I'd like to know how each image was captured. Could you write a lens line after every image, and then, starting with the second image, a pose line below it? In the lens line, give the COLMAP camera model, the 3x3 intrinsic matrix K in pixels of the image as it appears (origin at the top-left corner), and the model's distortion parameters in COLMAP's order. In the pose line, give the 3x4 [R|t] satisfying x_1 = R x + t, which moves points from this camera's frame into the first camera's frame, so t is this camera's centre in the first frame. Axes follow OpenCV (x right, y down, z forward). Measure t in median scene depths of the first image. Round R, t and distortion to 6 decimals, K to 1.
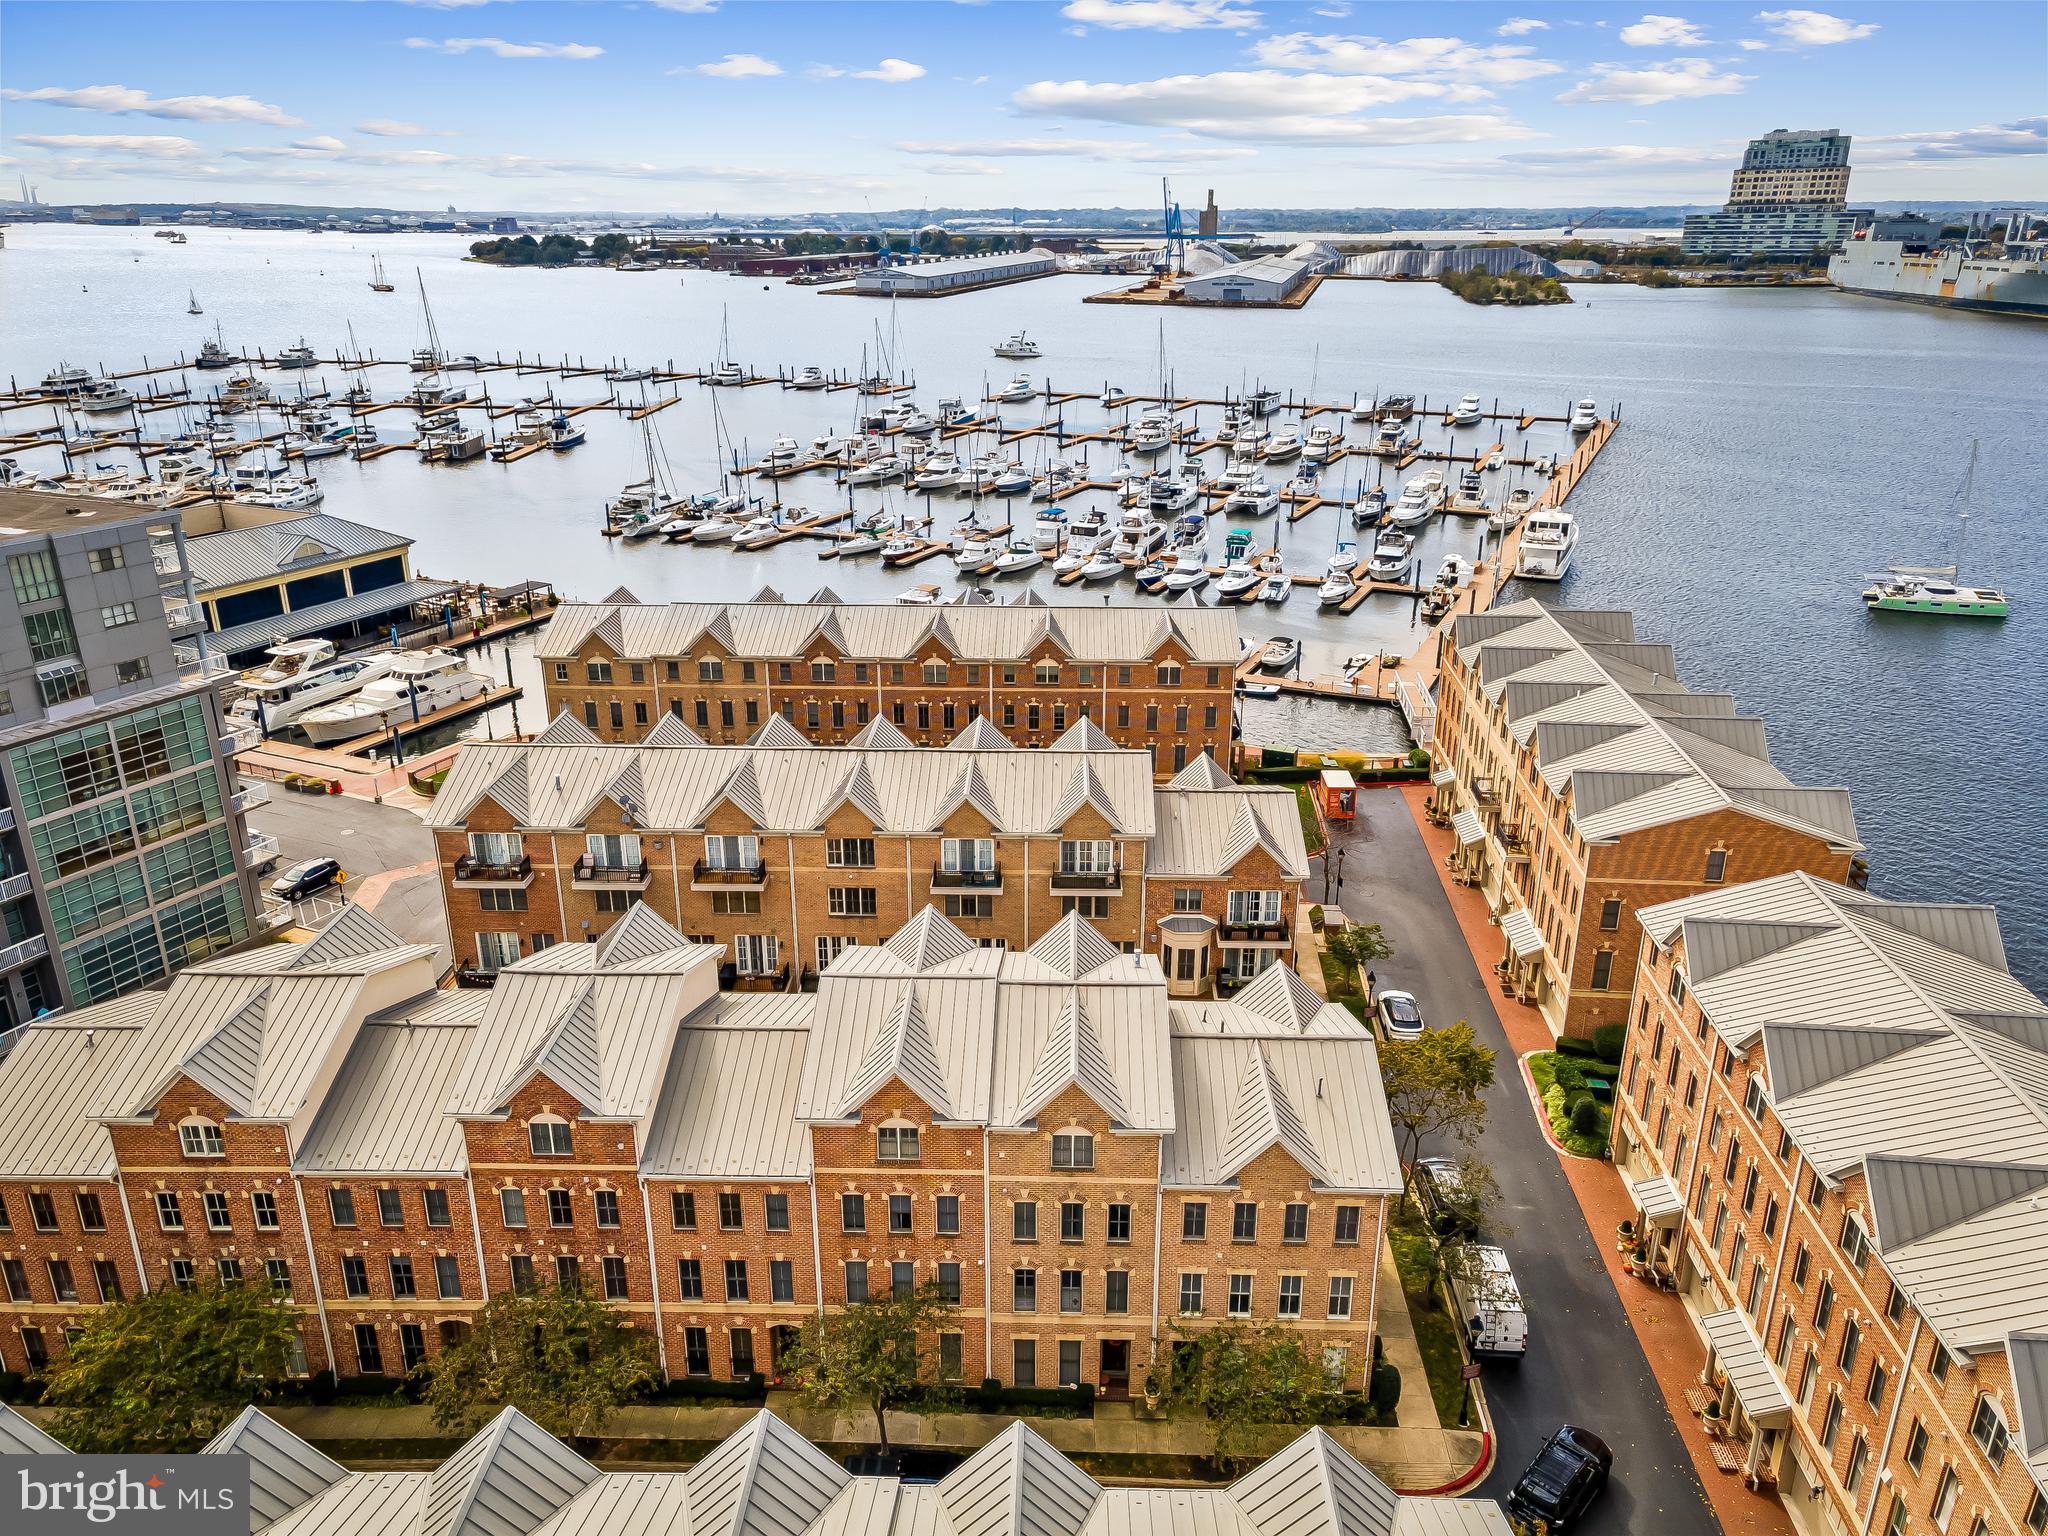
lens RADIAL K [[1496.7, 0, 1024.6], [0, 1496.7, 780.2], [0, 0, 1]] dist [0.017872, 0.040712]
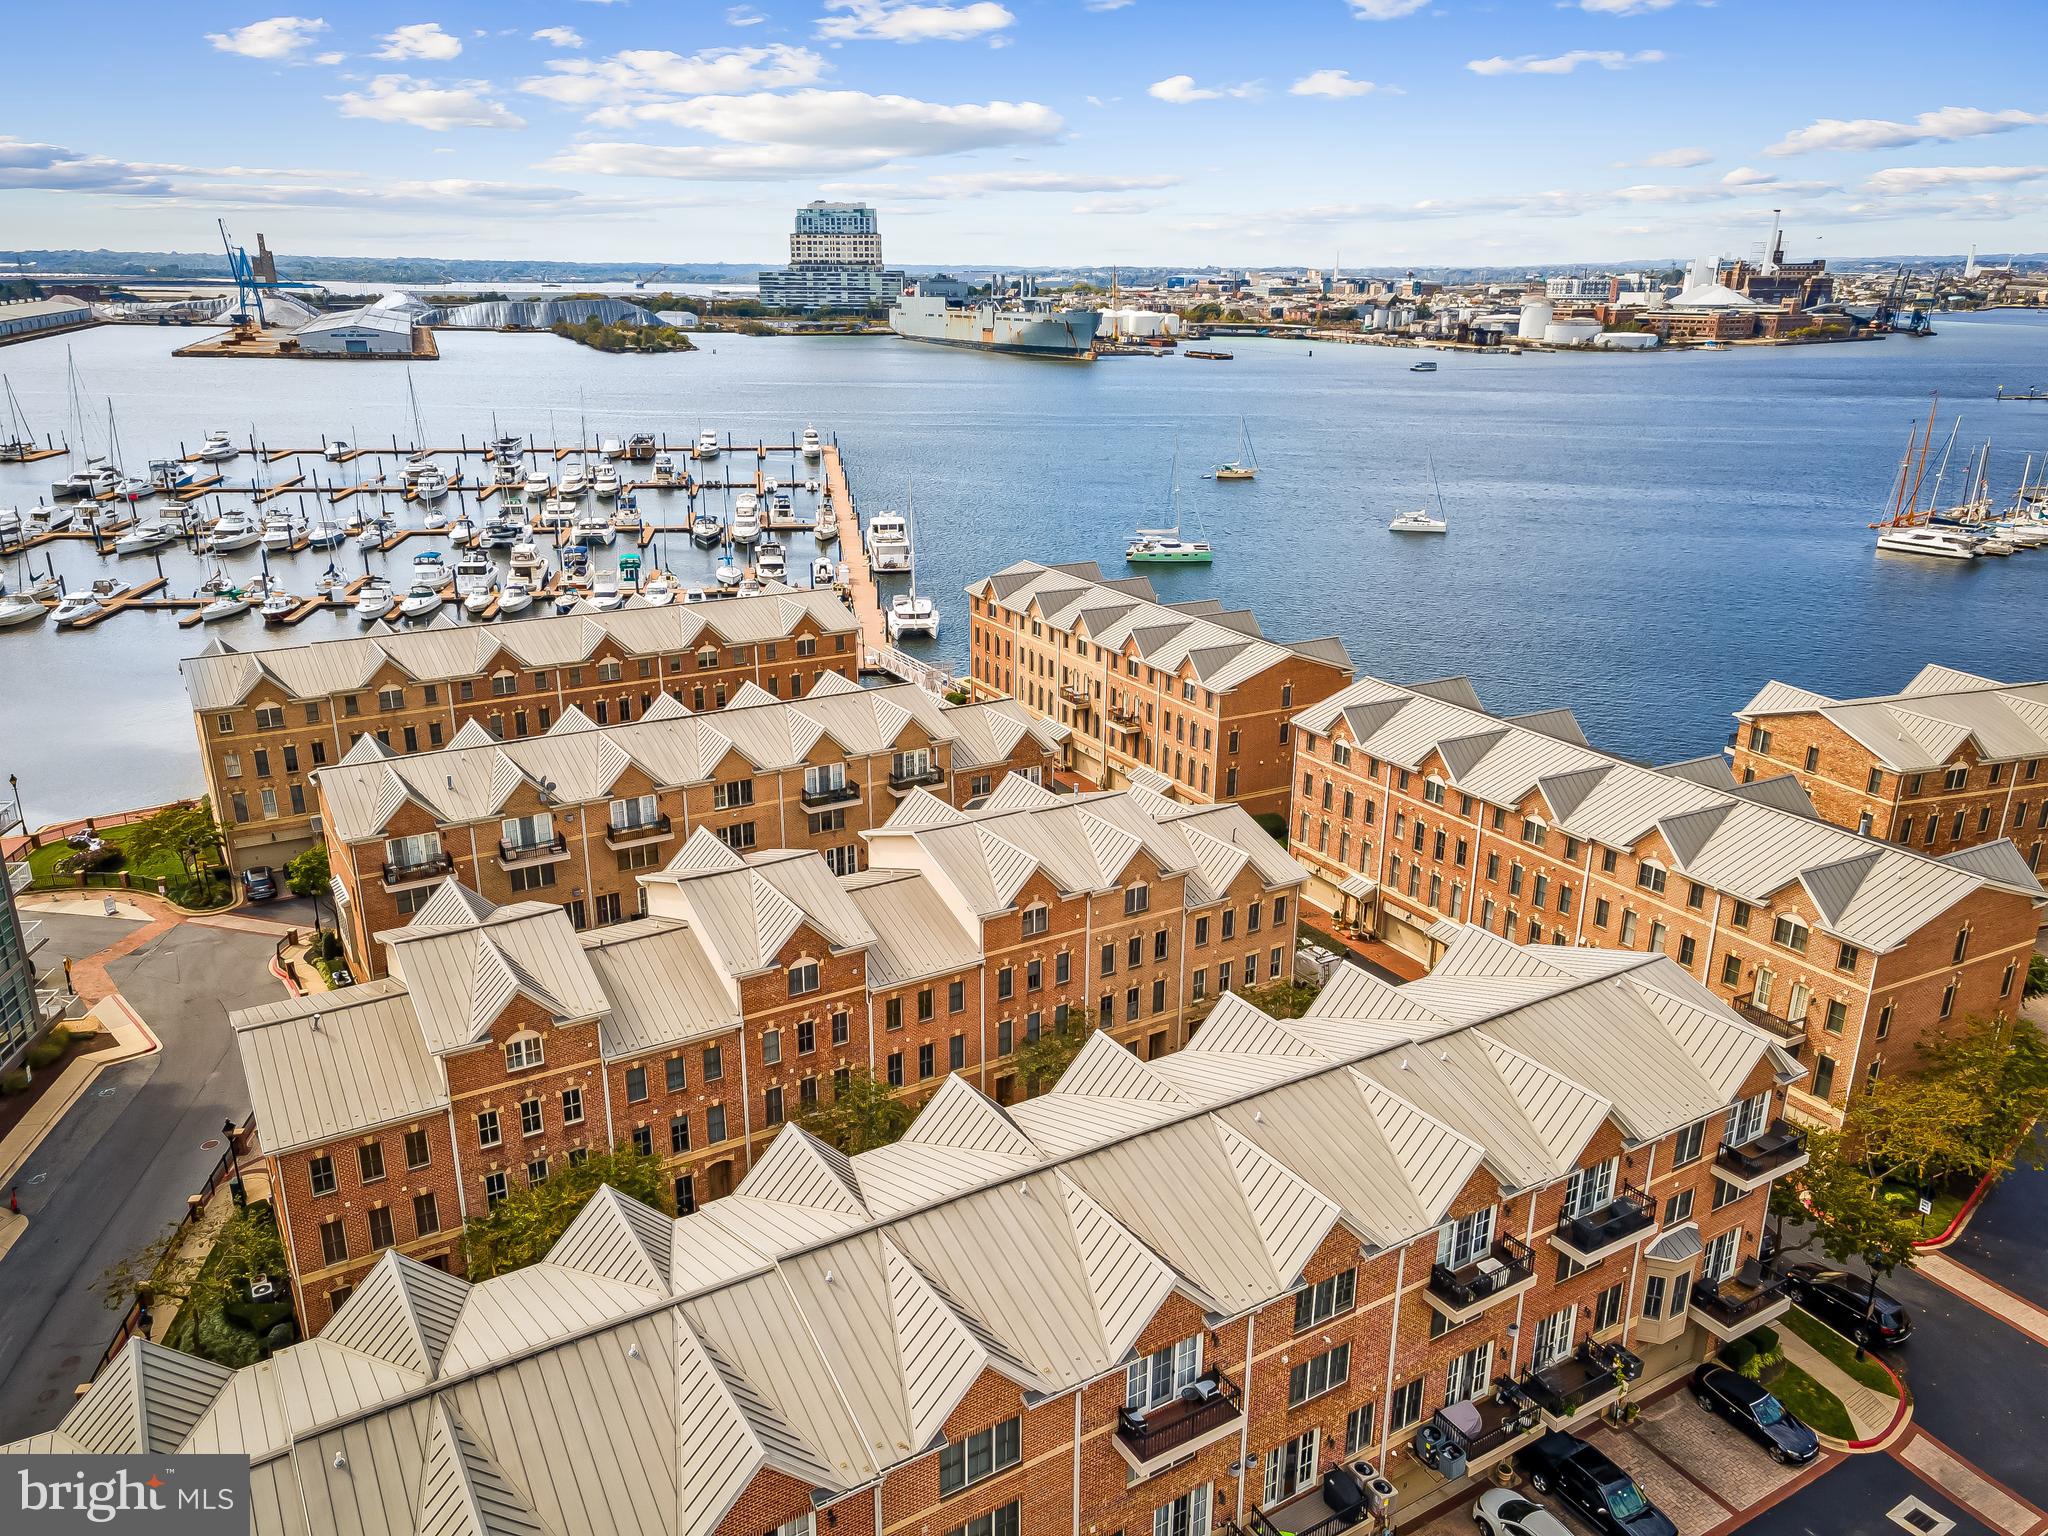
lens RADIAL K [[1496.7, 0, 1028.8], [0, 1496.7, 782.7], [0, 0, 1]] dist [0.017872, 0.040712]
pose [[0.834039, -0.173678, 0.523656, -0.219656], [0.189169, 0.981644, 0.024284, 0.022373], [-0.518261, 0.078806, 0.851584, -0.053371]]
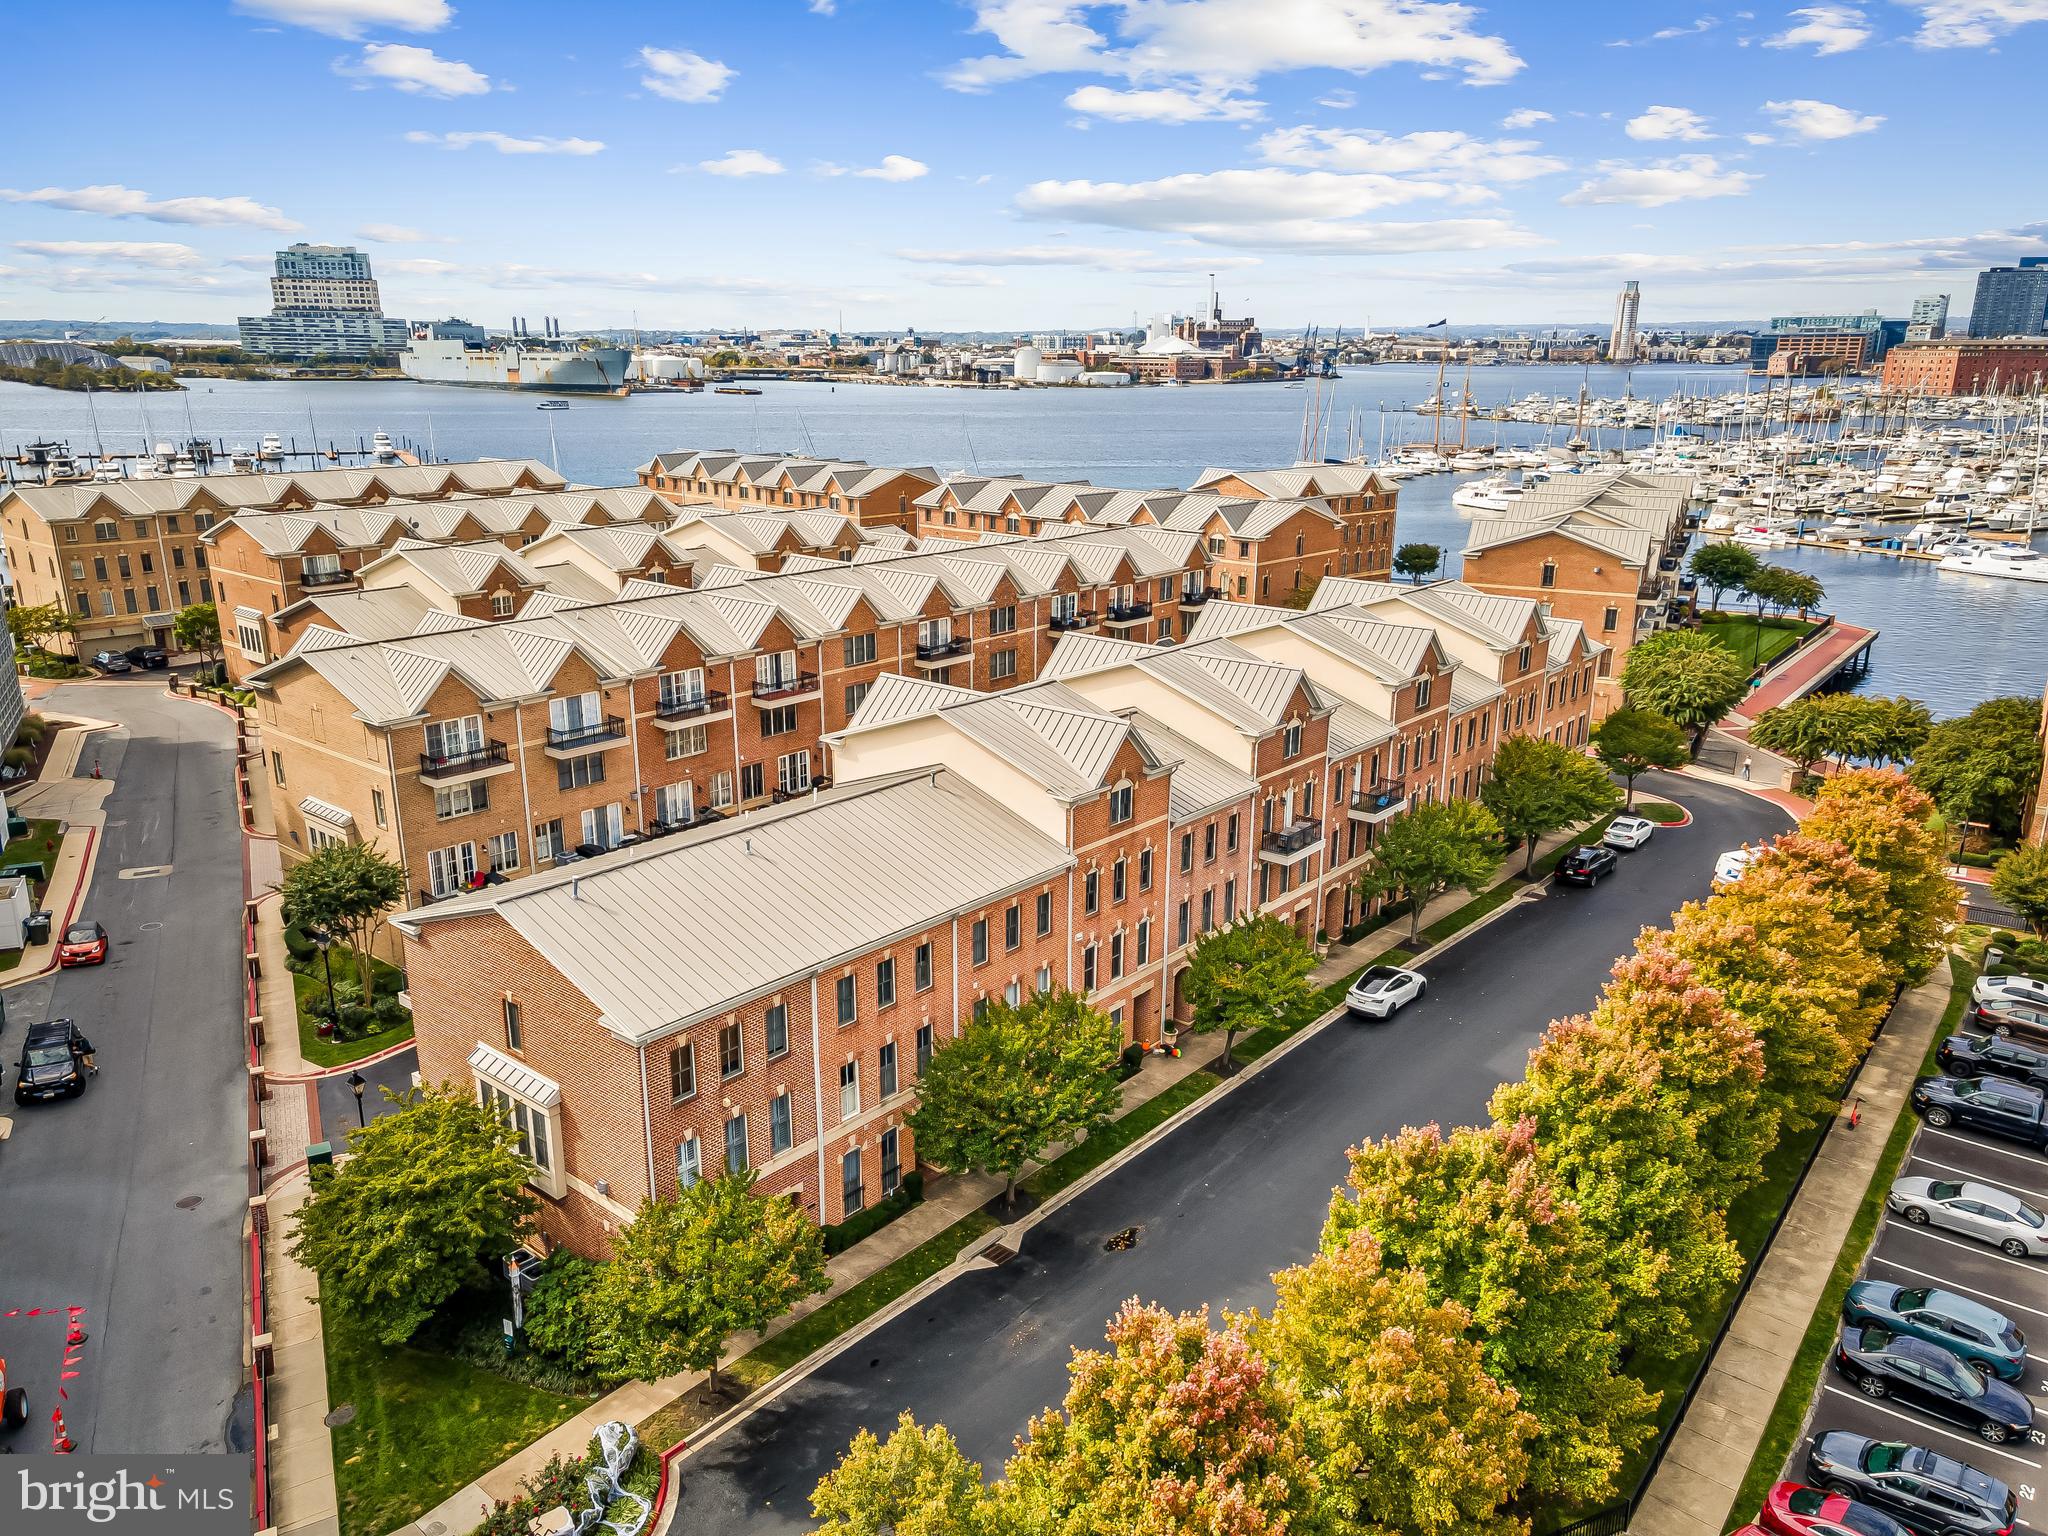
lens RADIAL K [[1496.7, 0, 1032.5], [0, 1496.7, 771.2], [0, 0, 1]] dist [0.017872, 0.040712]
pose [[0.620924, -0.214117, 0.754061, -0.440862], [0.272201, 0.961005, 0.048739, 0.145932], [-0.735092, 0.174993, 0.654994, -0.184082]]
